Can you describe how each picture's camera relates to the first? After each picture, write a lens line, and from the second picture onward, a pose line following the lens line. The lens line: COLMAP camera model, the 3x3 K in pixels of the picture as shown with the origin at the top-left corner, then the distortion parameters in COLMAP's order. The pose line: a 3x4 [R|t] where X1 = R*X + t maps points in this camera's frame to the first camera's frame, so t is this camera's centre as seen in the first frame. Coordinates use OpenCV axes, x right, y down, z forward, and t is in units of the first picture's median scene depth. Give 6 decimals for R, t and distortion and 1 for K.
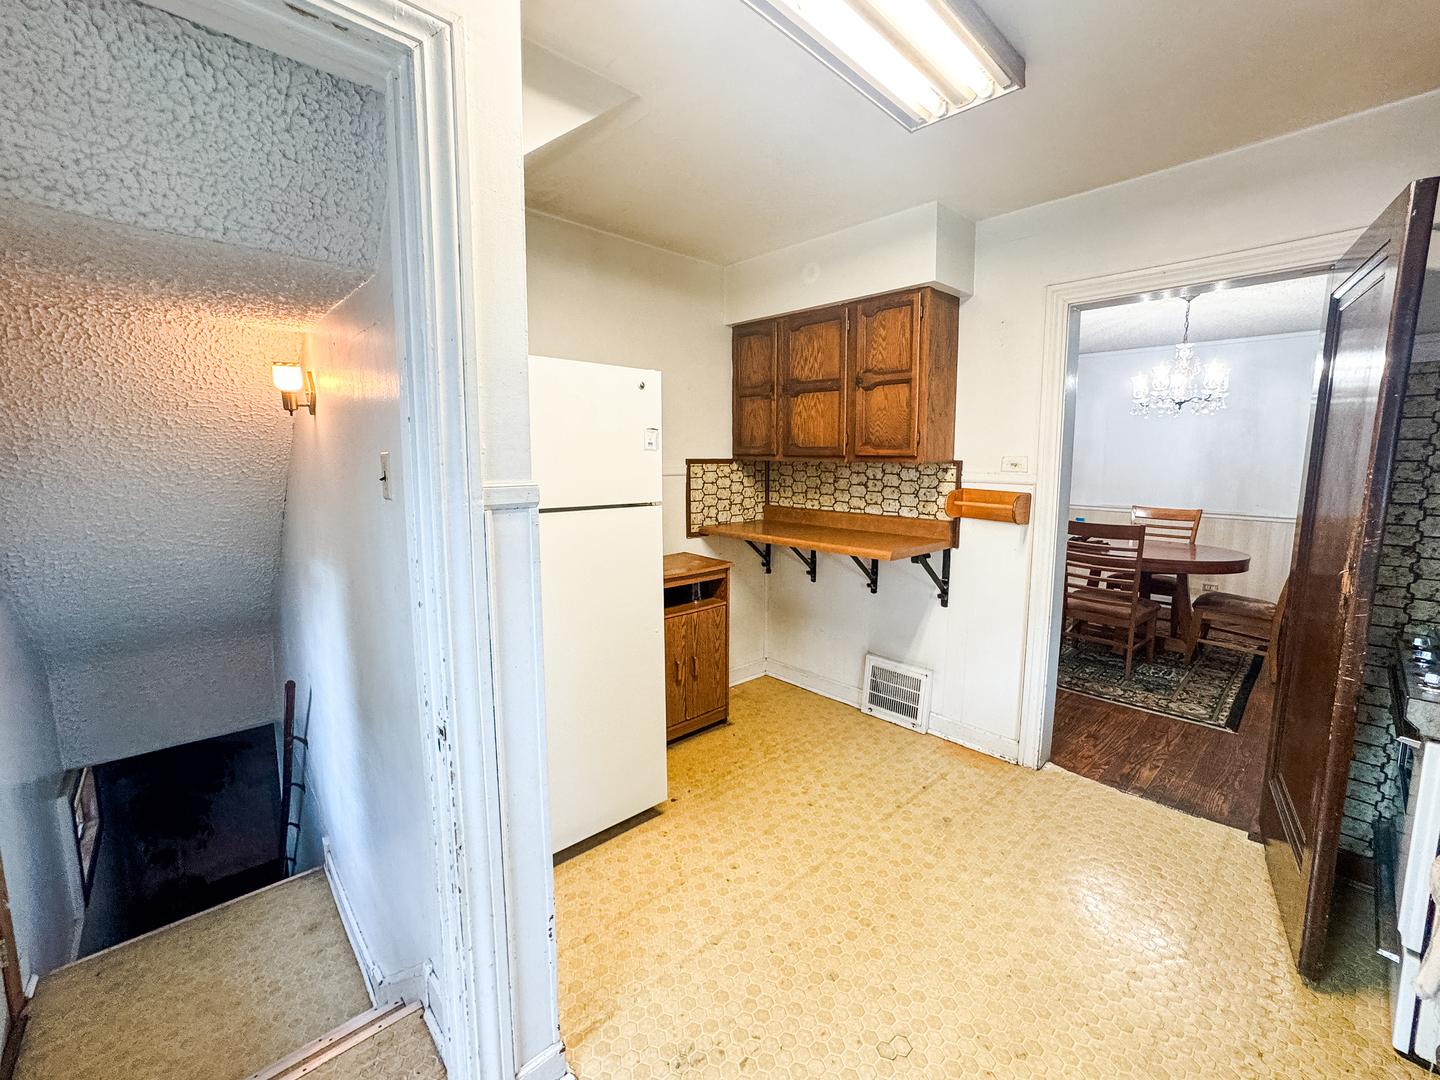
lens RADIAL K [[624.8, 0, 716.8], [0, 624.8, 544.4], [0, 0, 1]] dist [-0.002438, 0.003034]
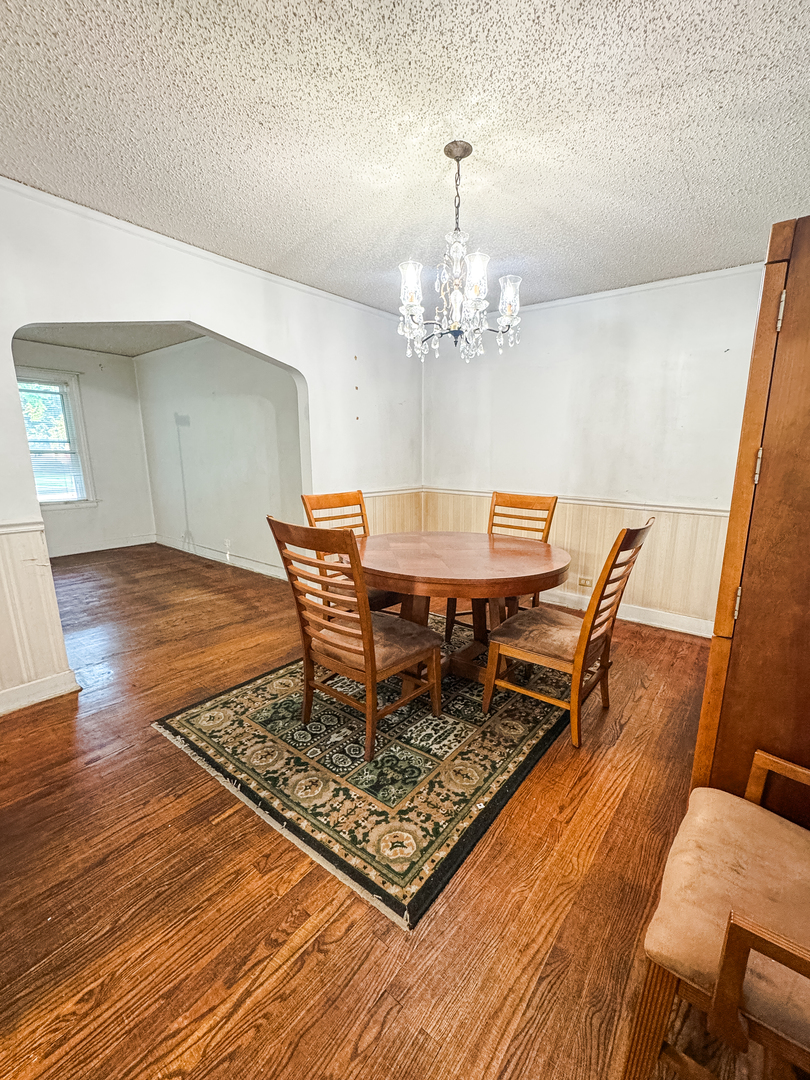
lens RADIAL K [[468.6, 0, 409.2], [0, 468.6, 540.5], [0, 0, 1]] dist [-0.002438, 0.003034]
pose [[0.993112, -0.024519, 0.114572, 0.684581], [0.017710, 0.998037, 0.060078, -0.052137], [-0.115820, -0.057635, 0.991597, 0.533483]]
